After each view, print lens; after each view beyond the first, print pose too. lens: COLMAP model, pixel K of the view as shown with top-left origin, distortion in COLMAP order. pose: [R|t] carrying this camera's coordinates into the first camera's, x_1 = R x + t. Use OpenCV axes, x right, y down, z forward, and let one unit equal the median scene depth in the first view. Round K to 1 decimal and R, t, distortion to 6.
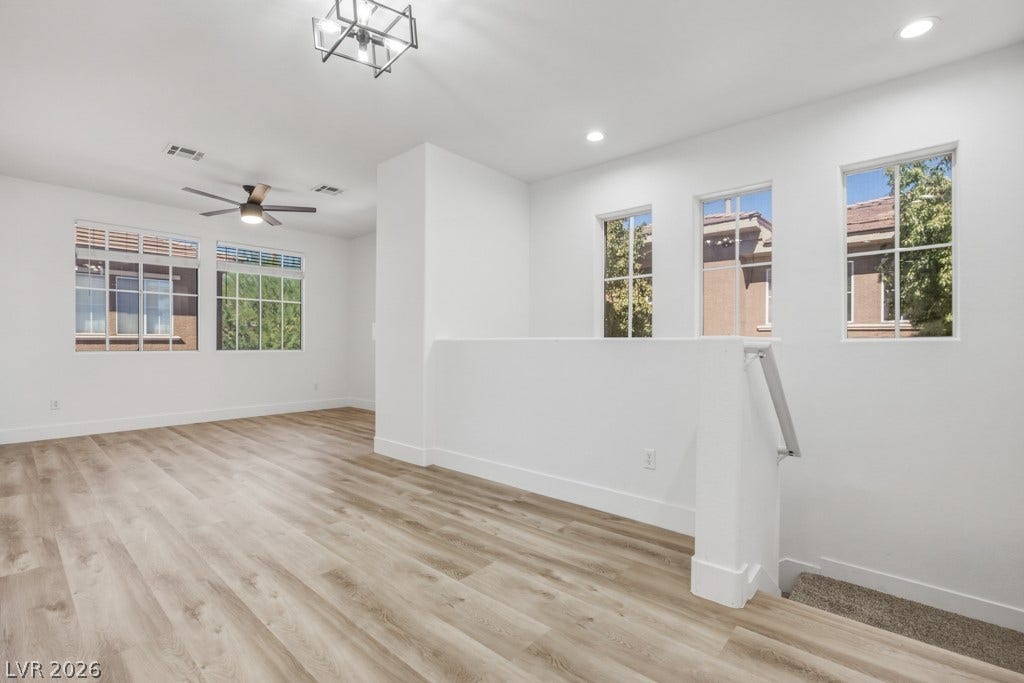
lens RADIAL K [[455.8, 0, 512.0], [0, 455.8, 341.5], [0, 0, 1]] dist [-0.028298, 0.009726]
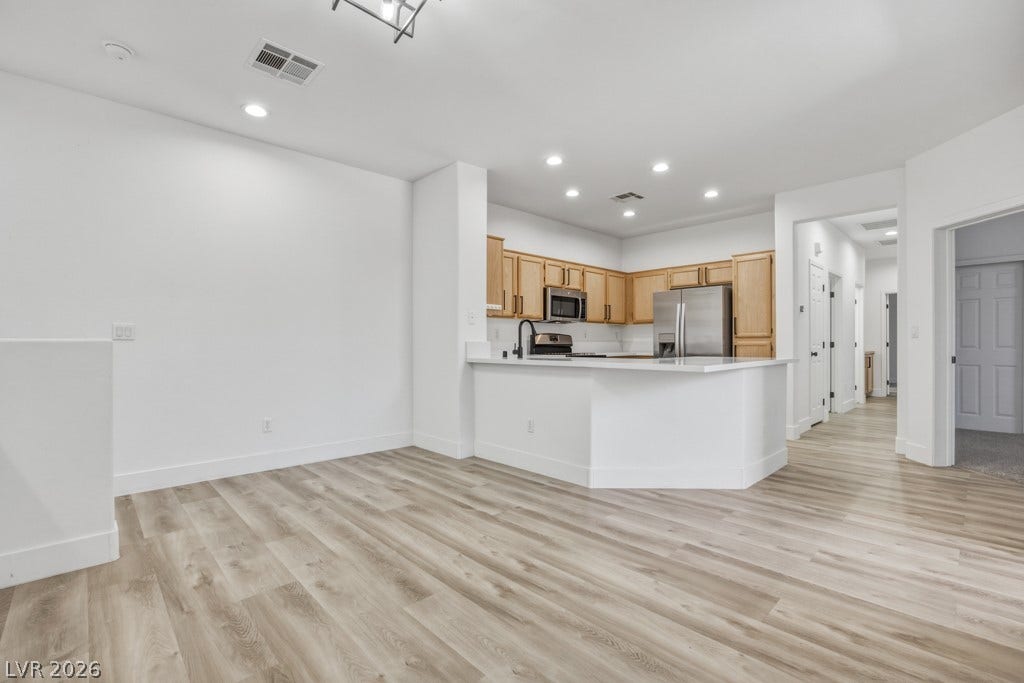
lens RADIAL K [[455.8, 0, 512.0], [0, 455.8, 341.5], [0, 0, 1]] dist [-0.028298, 0.009726]
pose [[-0.996152, 0.001563, 0.087630, -0.534055], [0.000712, 0.999952, -0.009731, 0.003365], [-0.087641, -0.009631, -0.996106, 1.531576]]
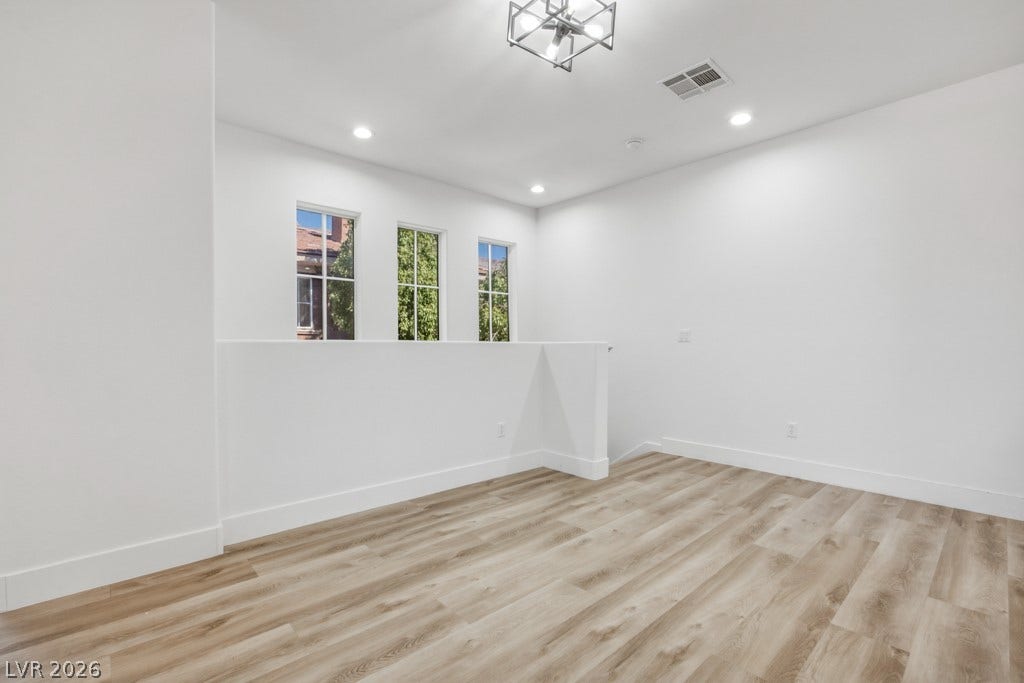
lens RADIAL K [[455.8, 0, 512.0], [0, 455.8, 341.5], [0, 0, 1]] dist [-0.028298, 0.009726]
pose [[0.109704, 0.005811, 0.993947, -1.112333], [-0.004512, 0.999976, -0.005348, -0.002807], [-0.993954, -0.003898, 0.109727, 0.840119]]
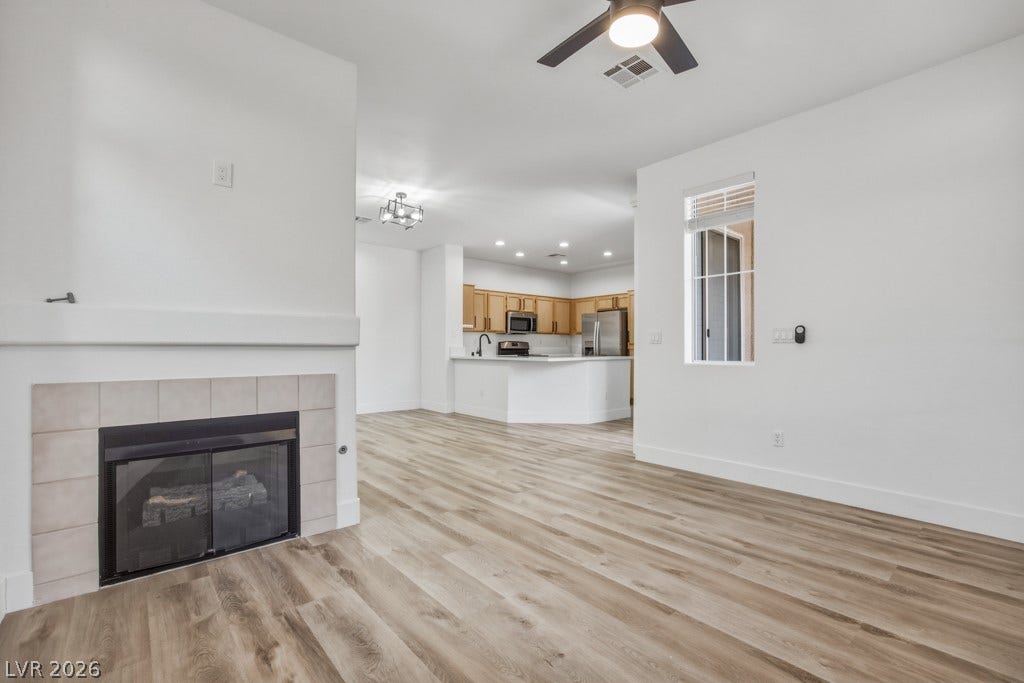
lens RADIAL K [[455.8, 0, 512.0], [0, 455.8, 341.5], [0, 0, 1]] dist [-0.028298, 0.009726]
pose [[-0.990205, 0.001119, 0.139619, -1.021563], [-0.001456, 0.999831, -0.018346, 0.007039], [-0.139616, -0.018369, -0.990035, 2.721964]]
